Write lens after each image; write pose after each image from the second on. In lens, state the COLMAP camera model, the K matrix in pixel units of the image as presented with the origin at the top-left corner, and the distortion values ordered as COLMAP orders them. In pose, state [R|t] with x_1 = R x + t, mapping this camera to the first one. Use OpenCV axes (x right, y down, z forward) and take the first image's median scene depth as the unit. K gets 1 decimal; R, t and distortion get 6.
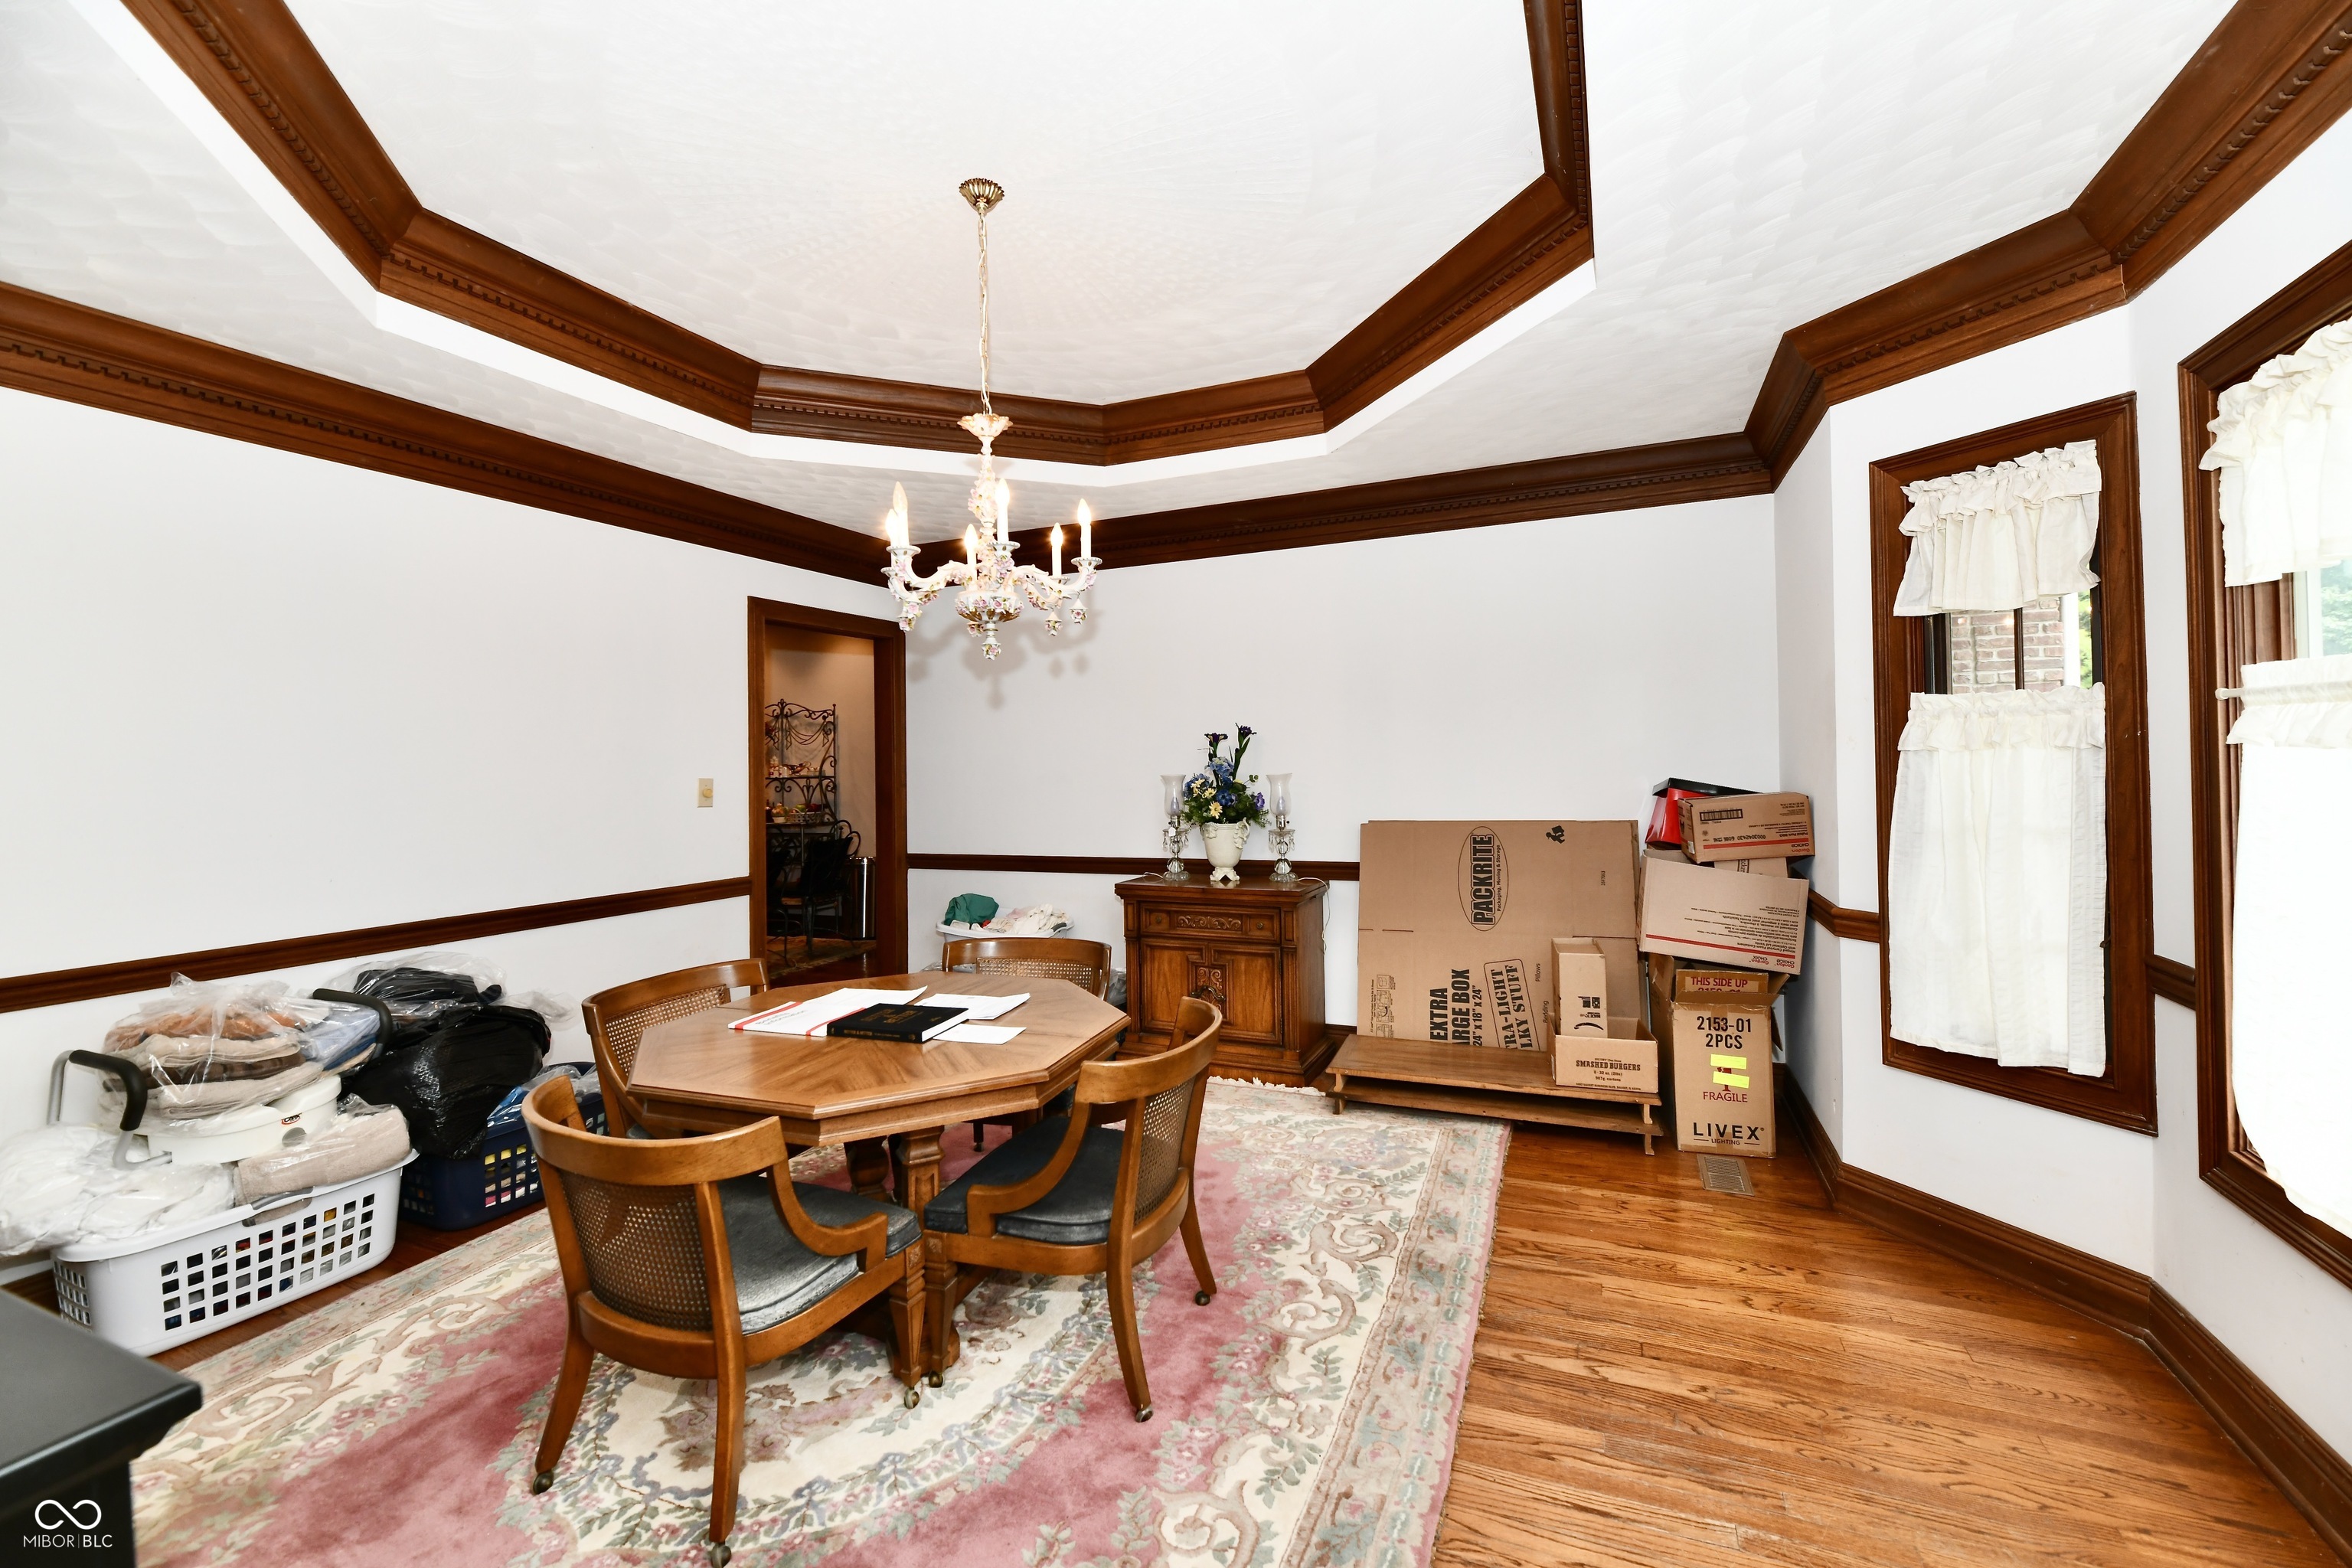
lens RADIAL K [[970.4, 0, 1170.9], [0, 970.4, 777.5], [0, 0, 1]] dist [-0.001515, -0.000148]
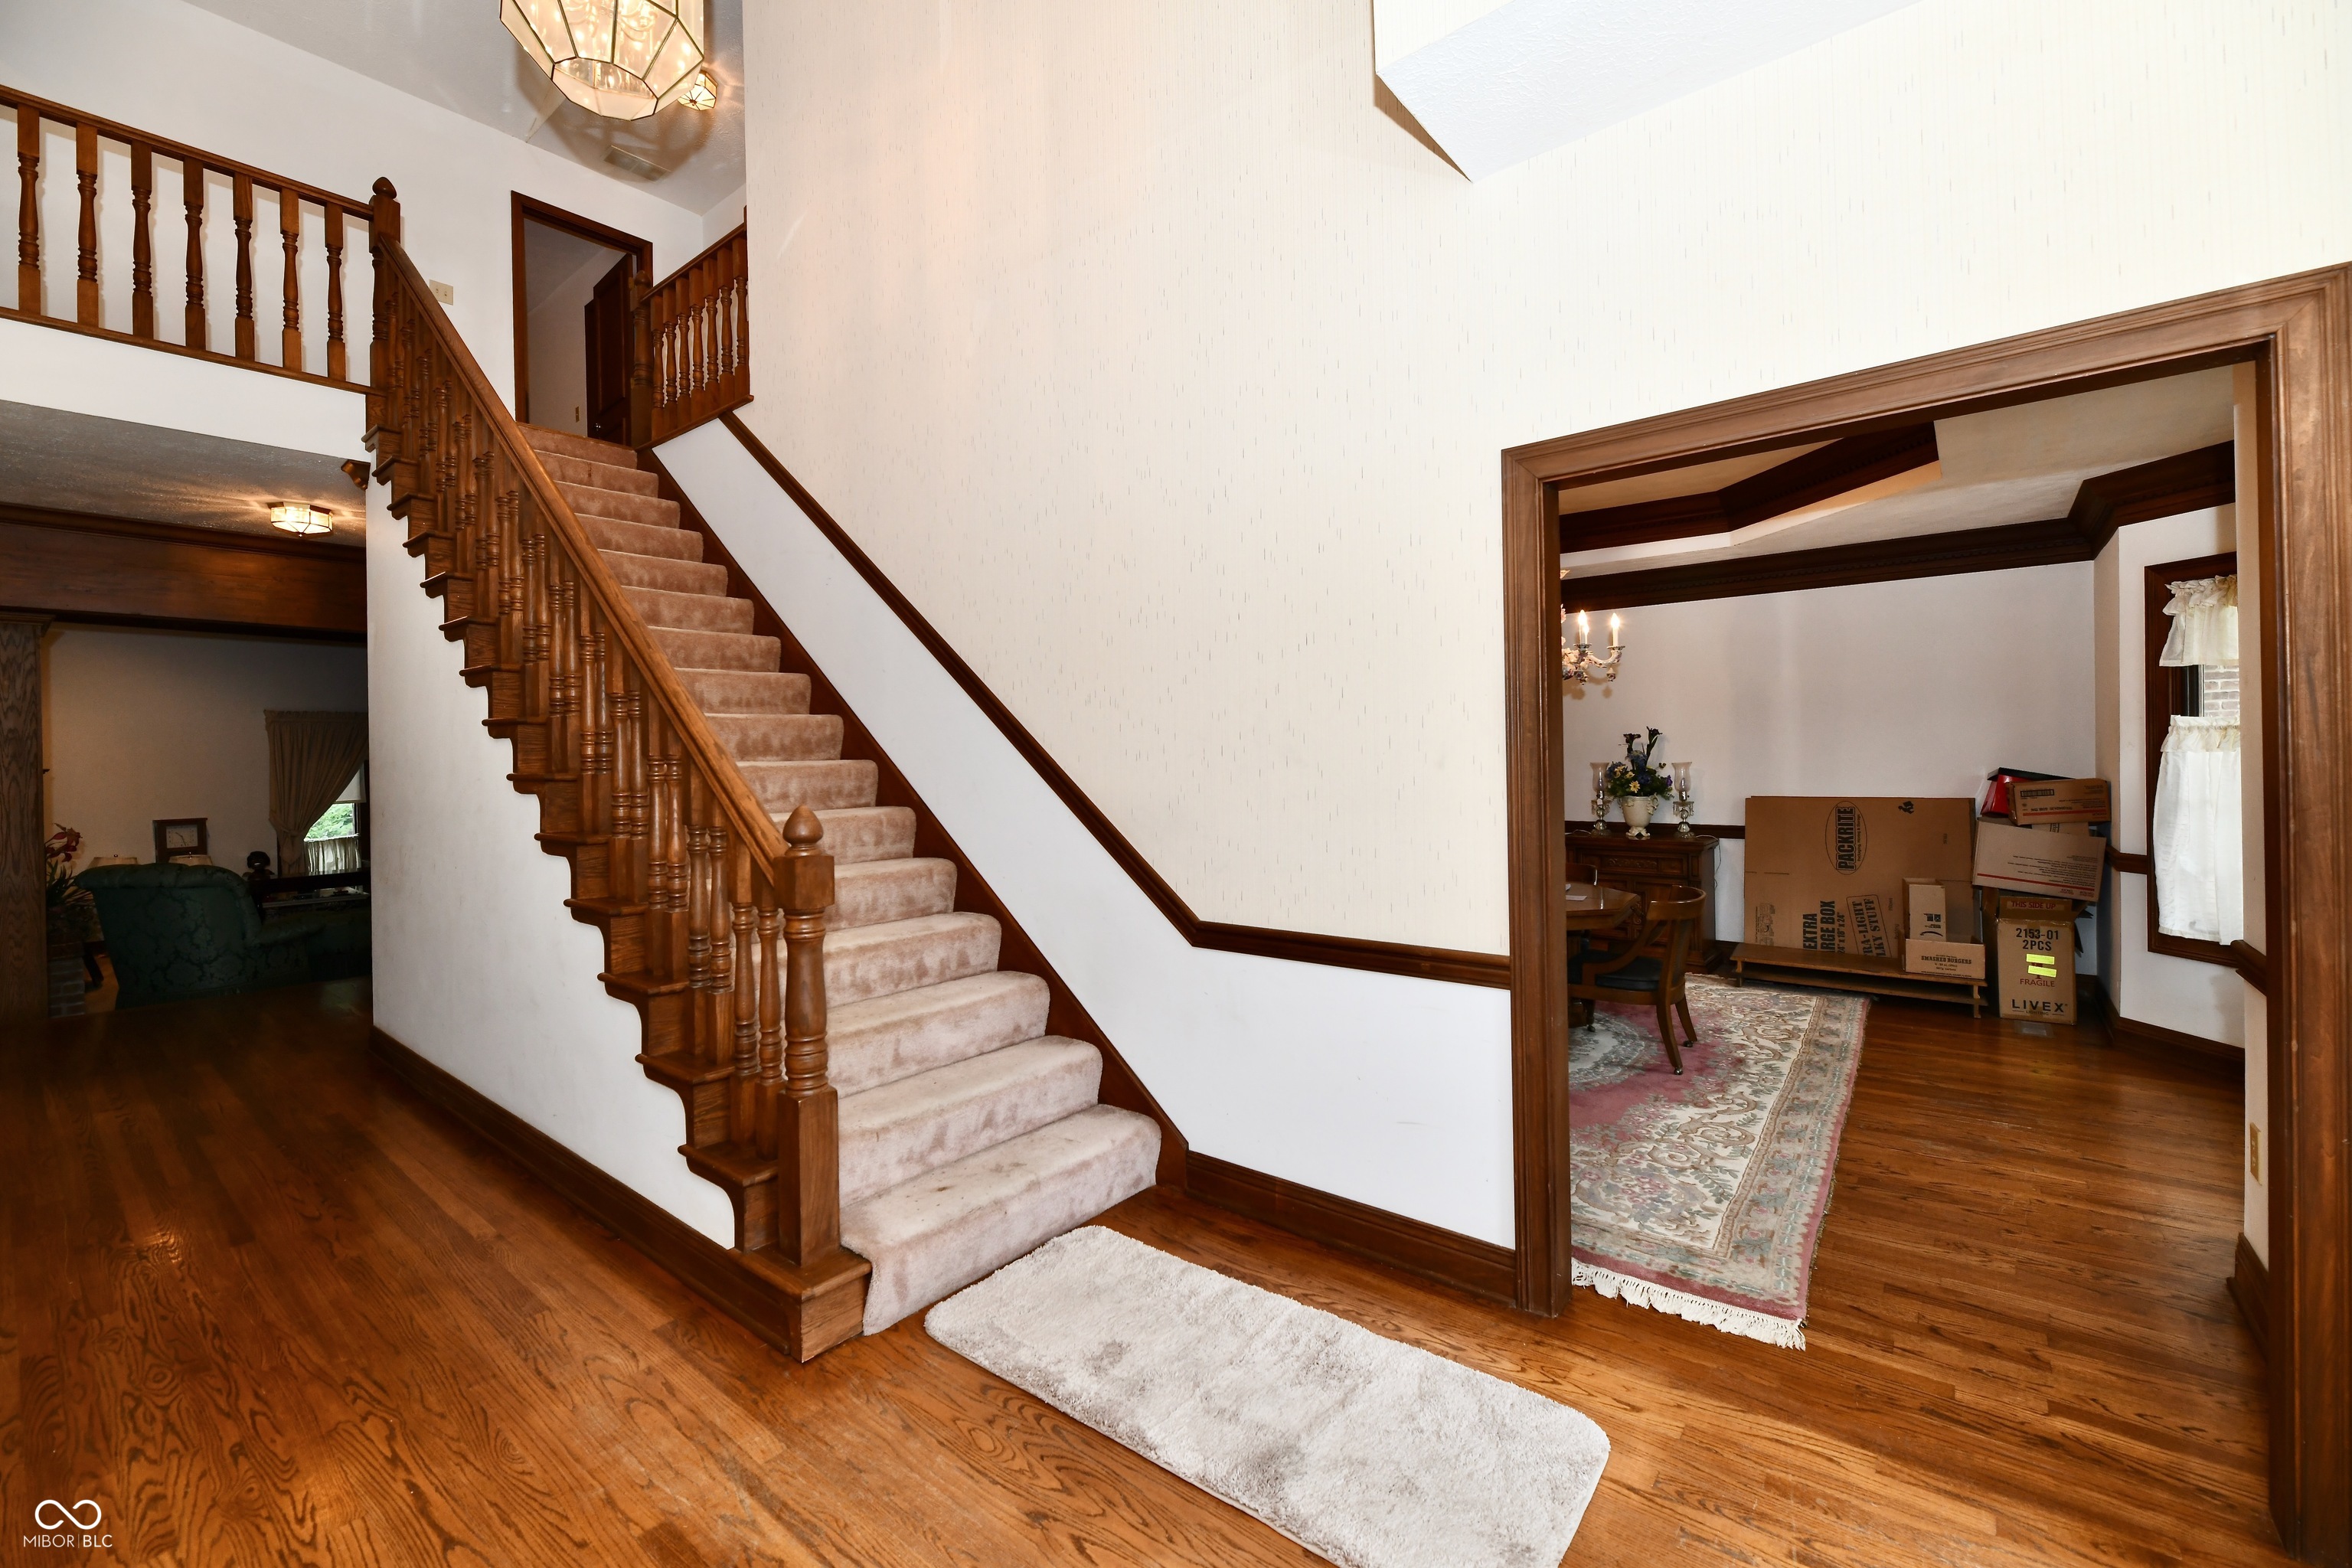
lens RADIAL K [[970.4, 0, 1181.8], [0, 970.4, 768.7], [0, 0, 1]] dist [-0.001515, -0.000148]
pose [[0.967360, 0.009042, -0.253243, -0.313303], [-0.007230, 0.999941, 0.008087, -0.000907], [0.253302, -0.005993, 0.967369, -0.742043]]
